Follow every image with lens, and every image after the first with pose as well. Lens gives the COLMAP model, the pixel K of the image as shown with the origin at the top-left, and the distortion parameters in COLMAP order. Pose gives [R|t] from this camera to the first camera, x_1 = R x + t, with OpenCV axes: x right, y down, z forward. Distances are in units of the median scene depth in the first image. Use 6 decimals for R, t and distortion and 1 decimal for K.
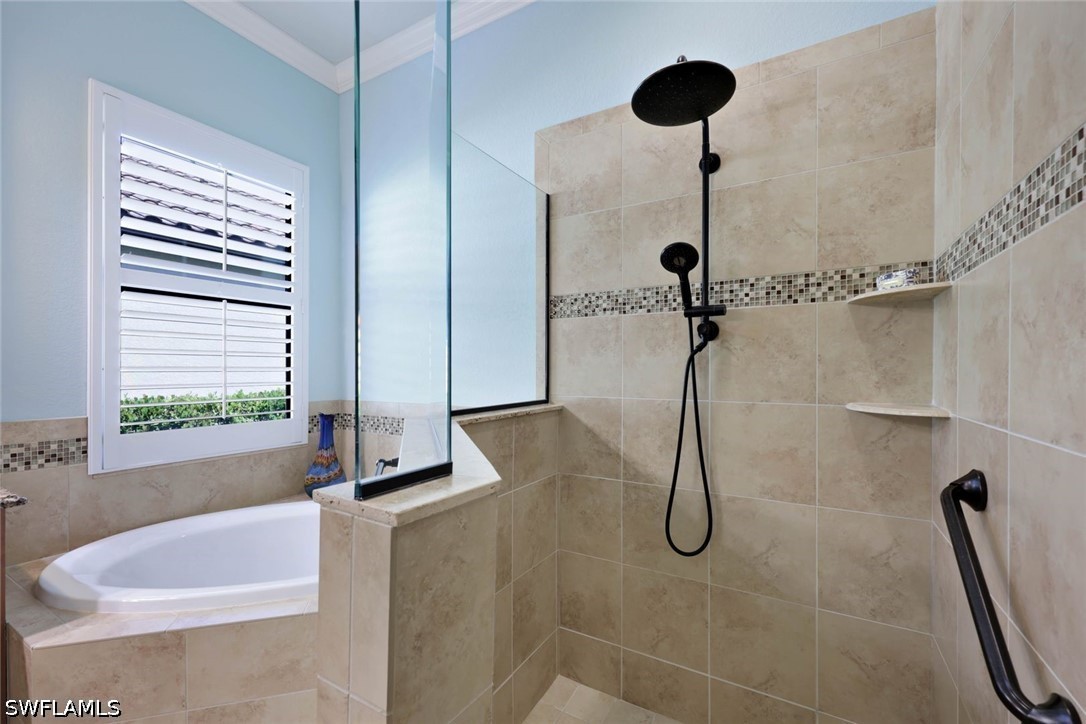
lens RADIAL K [[446.4, 0, 545.5], [0, 446.4, 372.3], [0, 0, 1]] dist [0.020103, 0.000150]
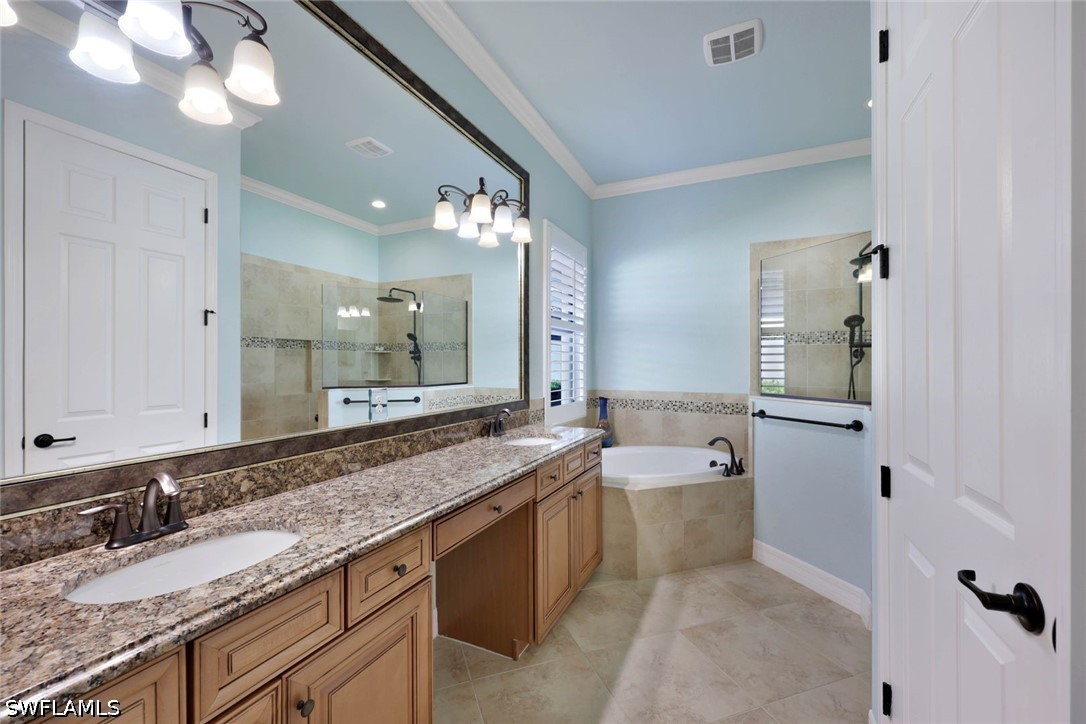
lens RADIAL K [[446.4, 0, 543.8], [0, 446.4, 362.0], [0, 0, 1]] dist [0.020103, 0.000150]
pose [[0.993325, 0.002196, 0.115324, -1.195985], [-0.000968, 0.999942, -0.010702, -0.028816], [-0.115341, 0.010519, 0.993270, -0.819164]]
